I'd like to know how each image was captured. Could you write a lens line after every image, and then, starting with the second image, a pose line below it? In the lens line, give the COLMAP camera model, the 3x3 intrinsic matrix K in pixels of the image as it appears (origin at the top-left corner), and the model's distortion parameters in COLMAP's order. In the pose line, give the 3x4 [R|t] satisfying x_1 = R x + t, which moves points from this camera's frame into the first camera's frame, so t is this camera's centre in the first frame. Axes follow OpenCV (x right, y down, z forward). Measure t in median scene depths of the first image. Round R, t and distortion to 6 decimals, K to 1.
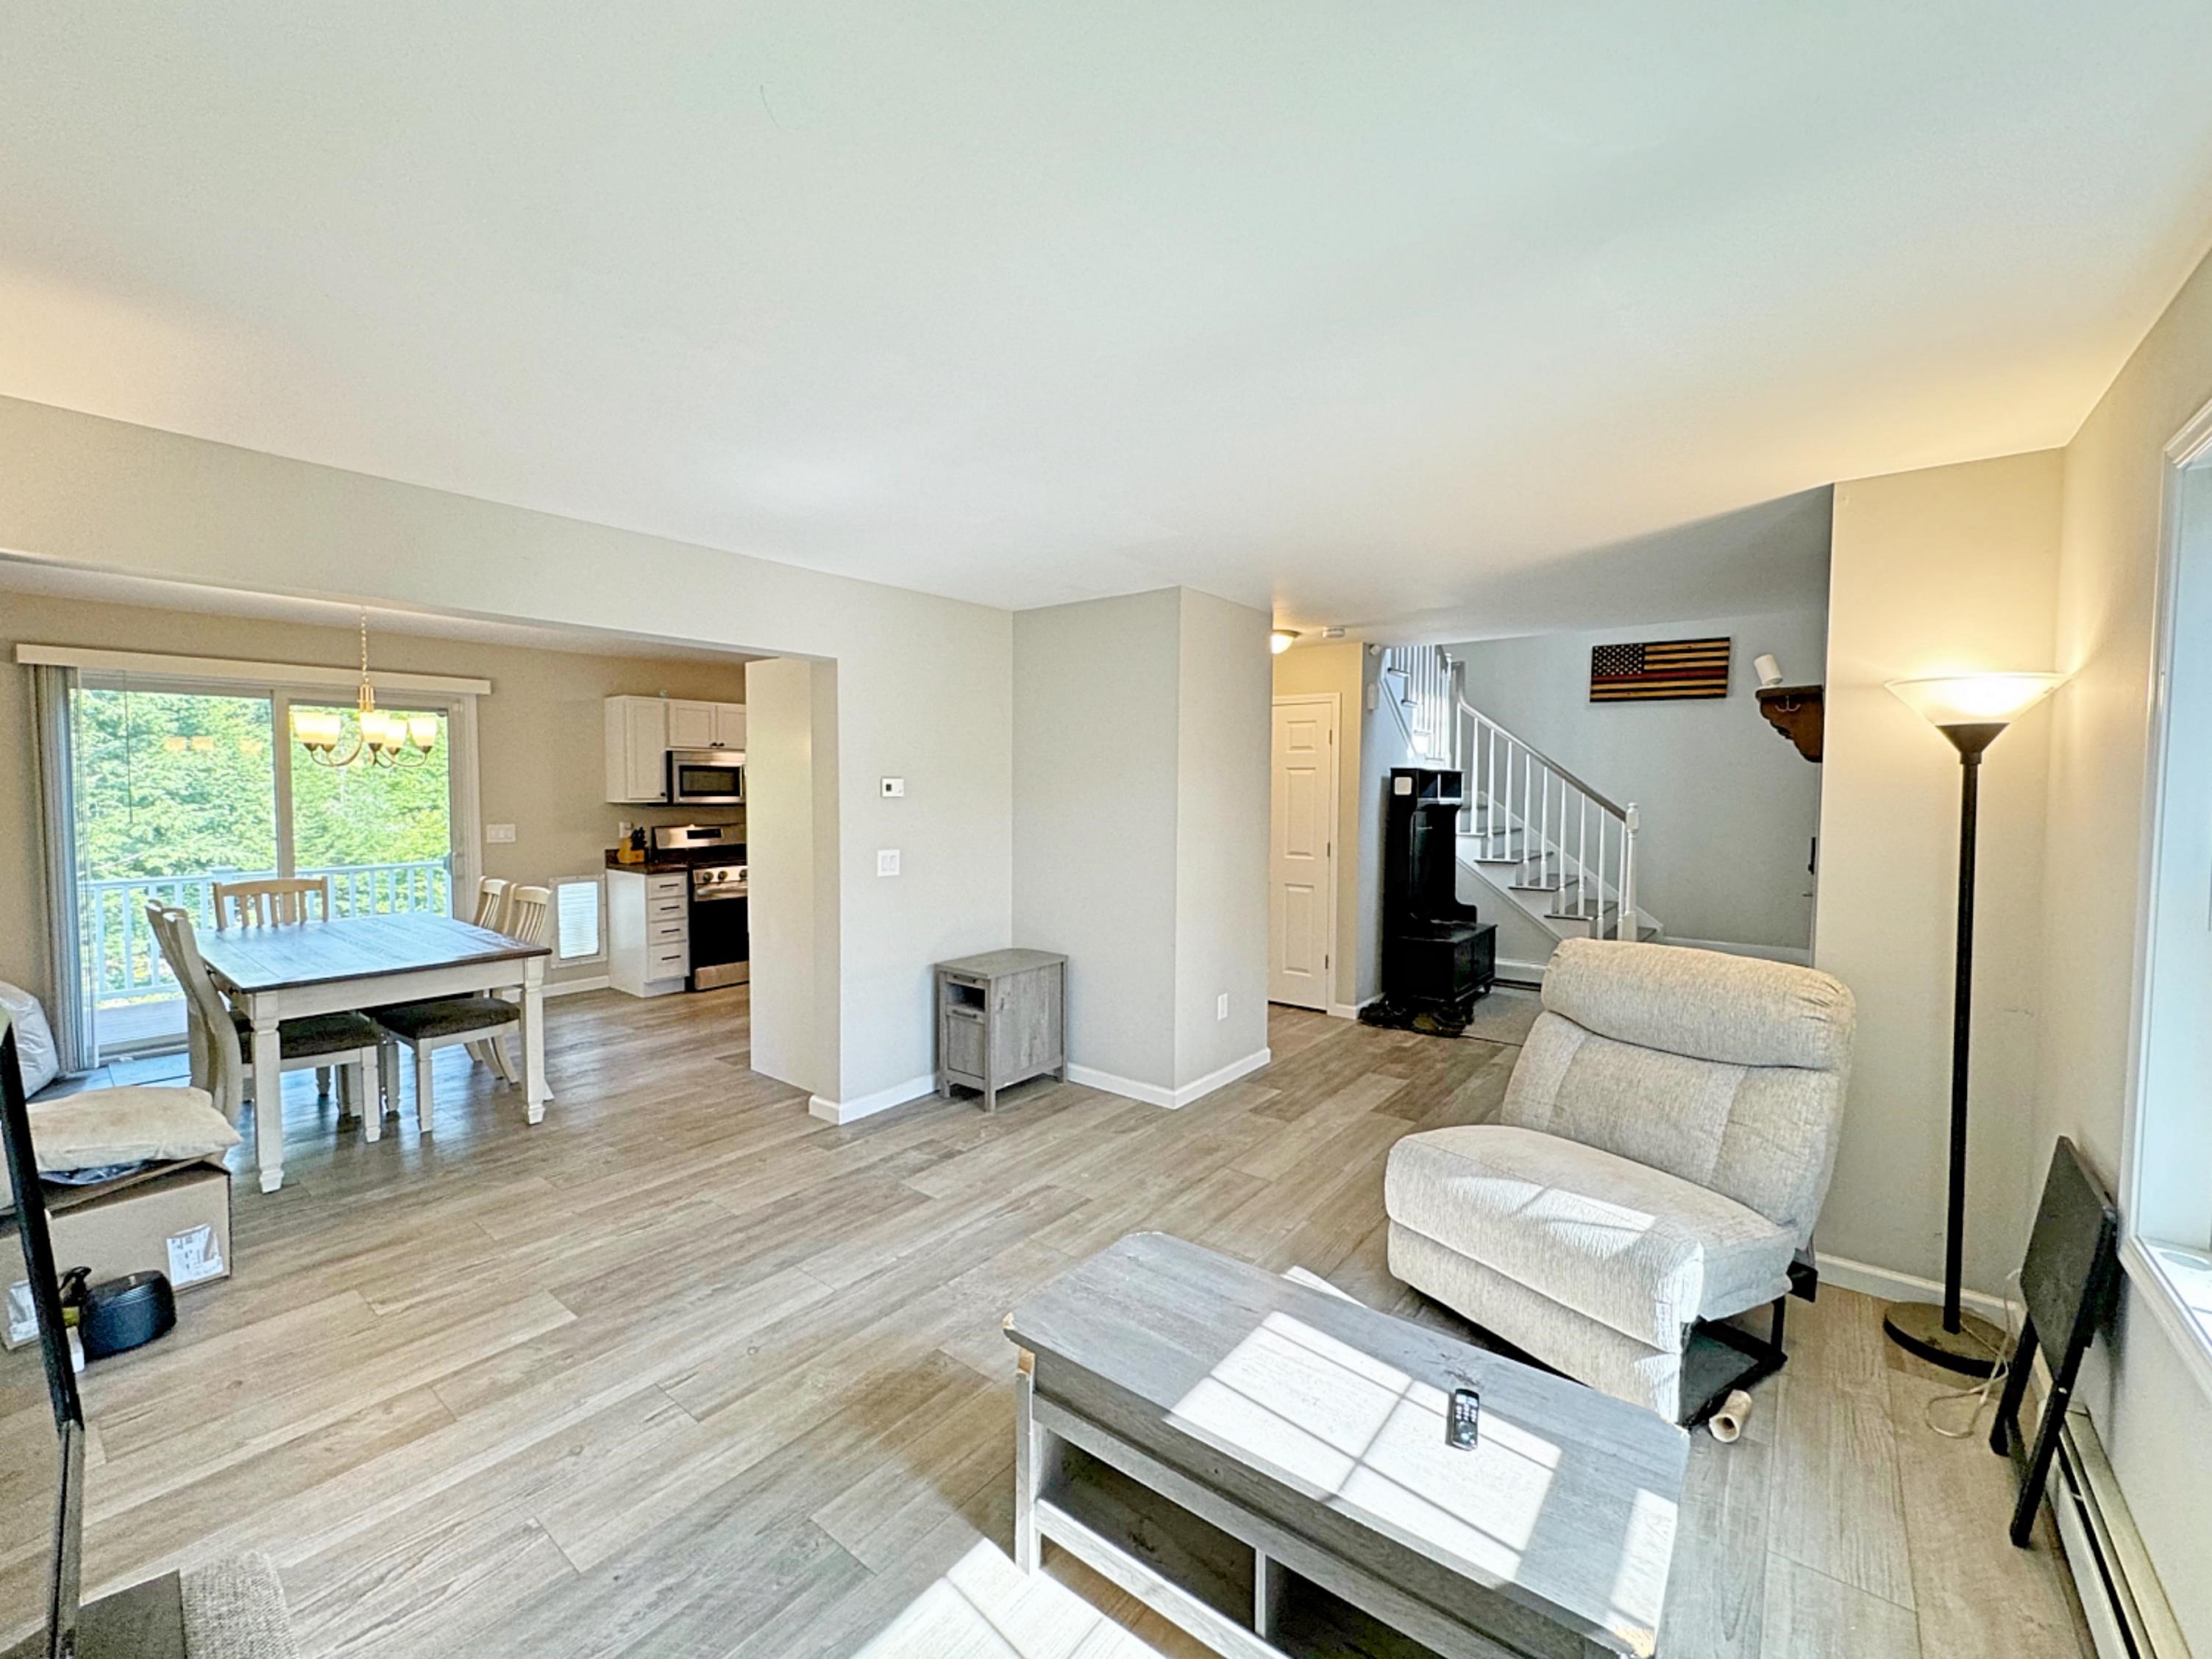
lens RADIAL K [[904.5, 0, 1107.1], [0, 904.5, 824.5], [0, 0, 1]] dist [-0.000689, -0.000069]
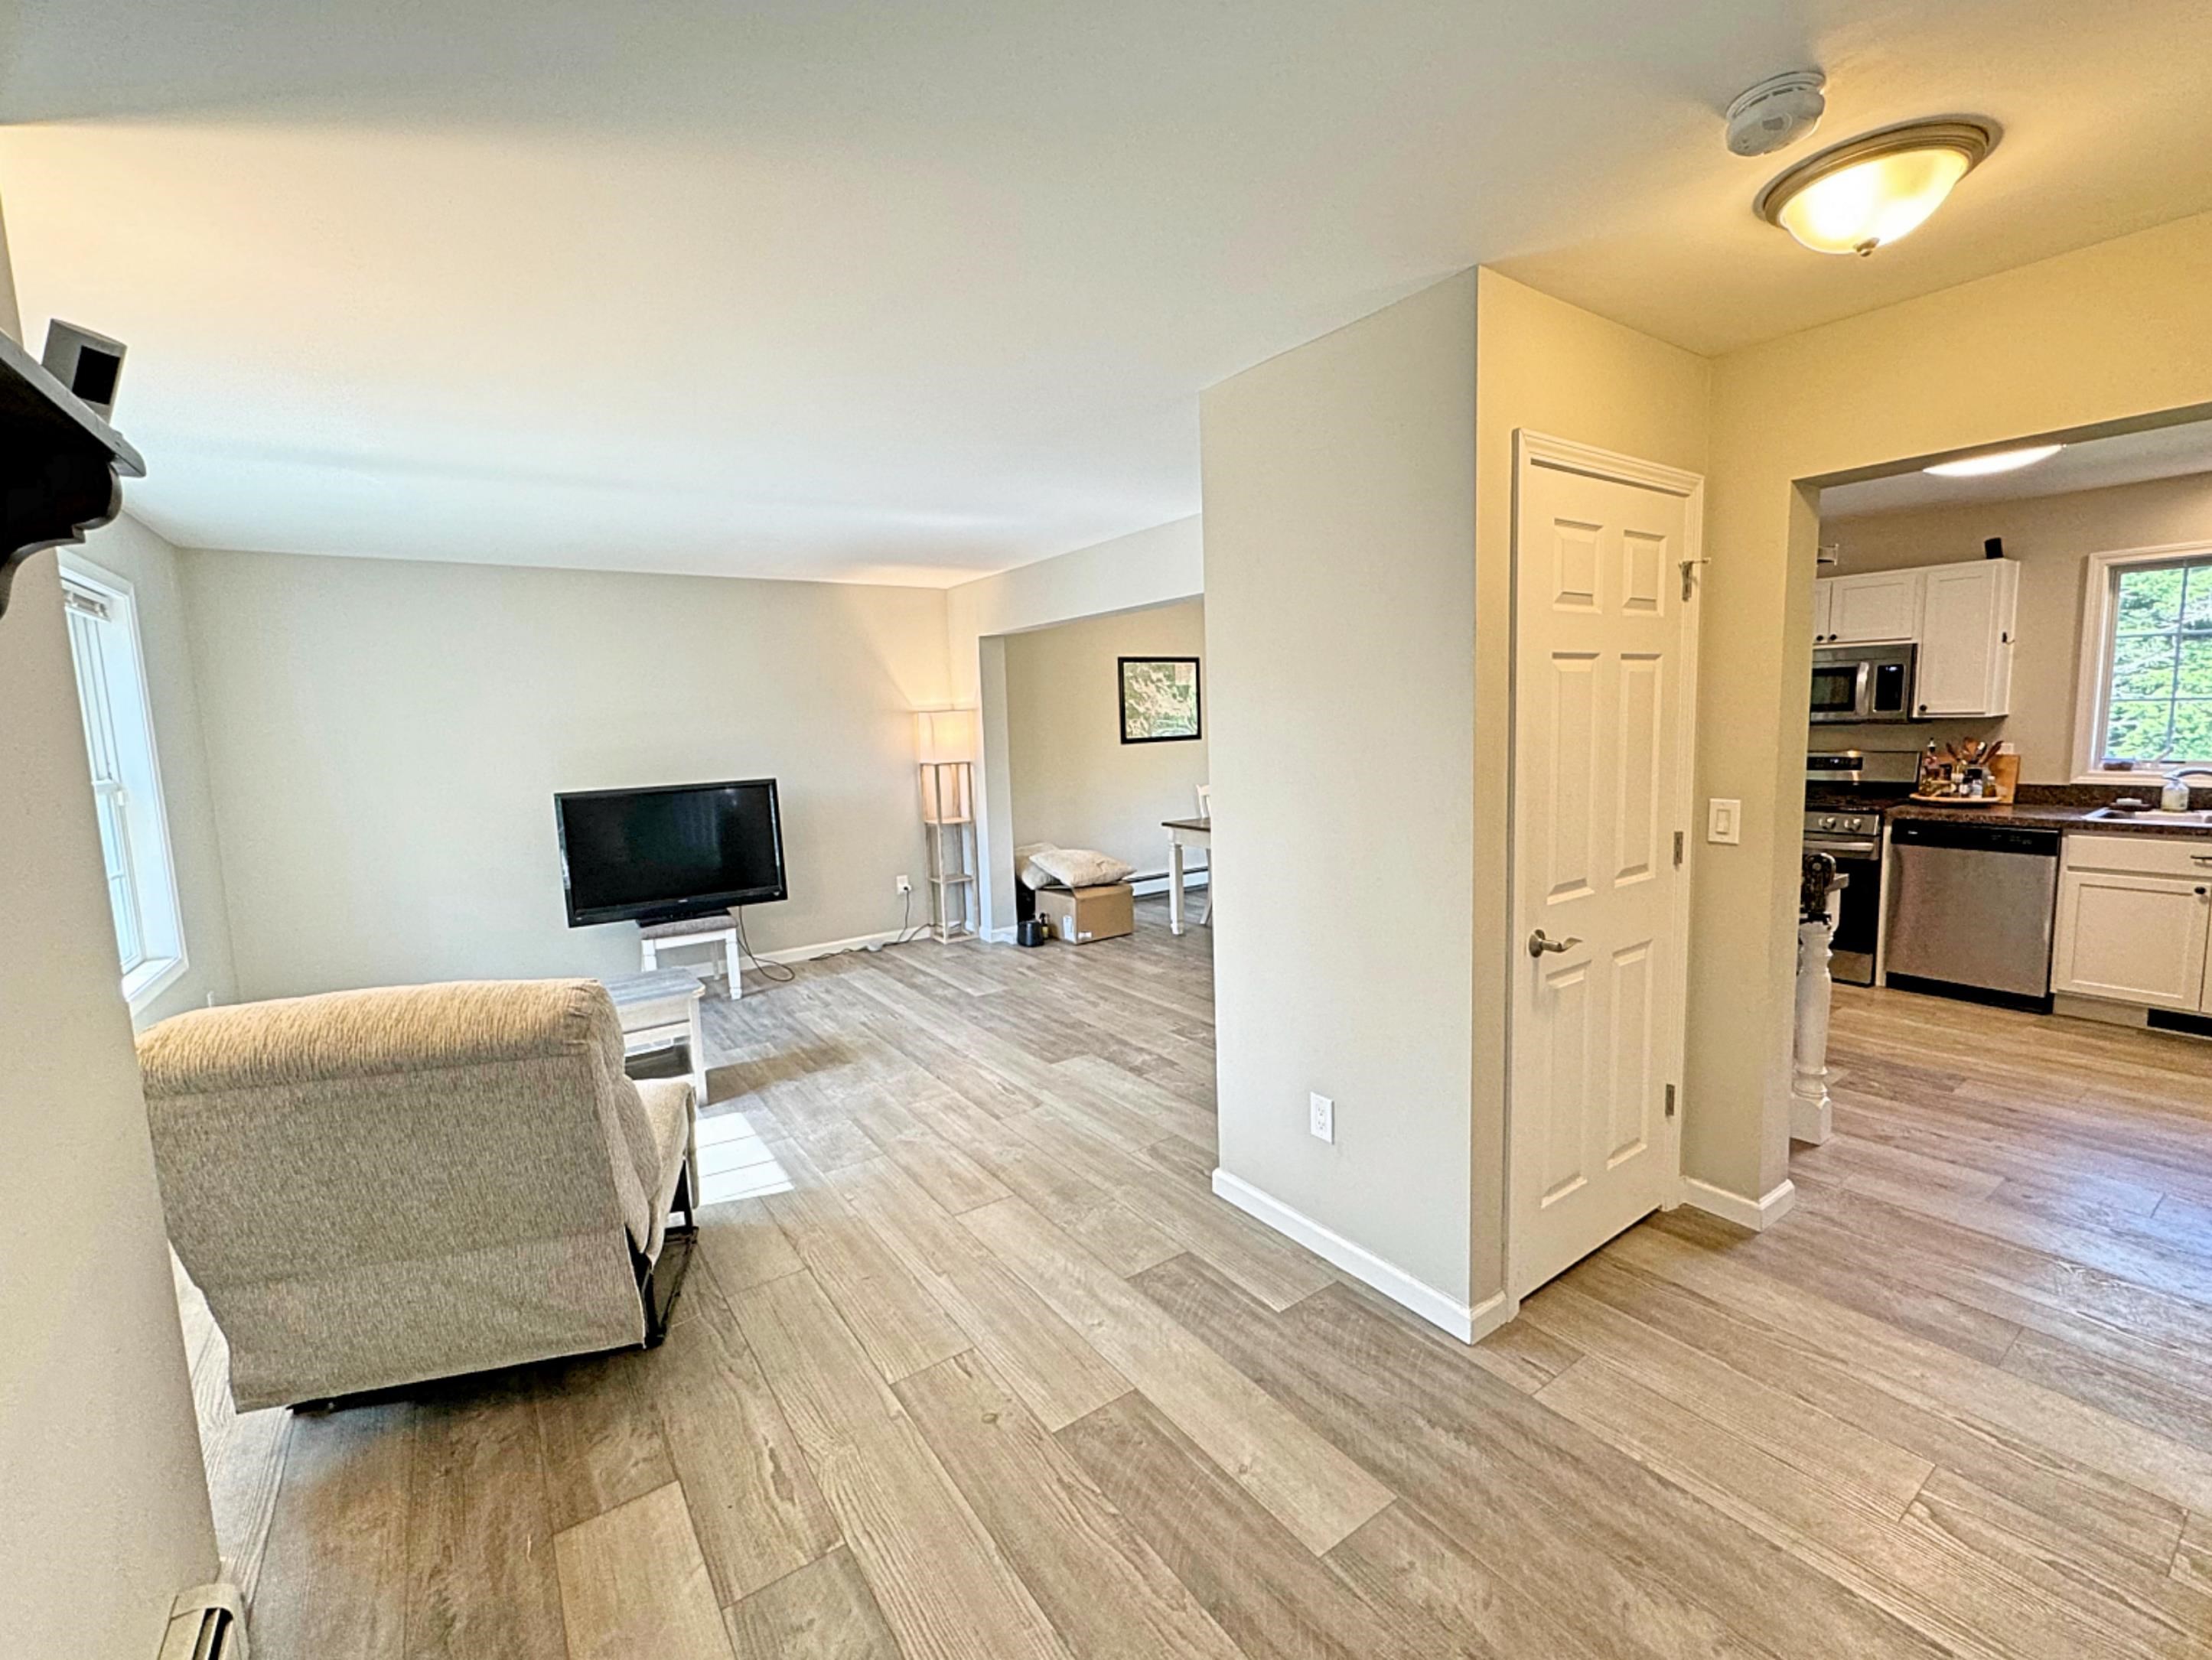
lens RADIAL K [[937.1, 0, 1106.6], [0, 937.1, 823.0], [0, 0, 1]] dist [-0.002573, -0.000105]
pose [[-0.286594, 0.115831, -0.951024, 0.811212], [-0.011125, 0.992195, 0.124198, -0.052923], [0.957987, 0.046175, -0.283069, 1.220894]]
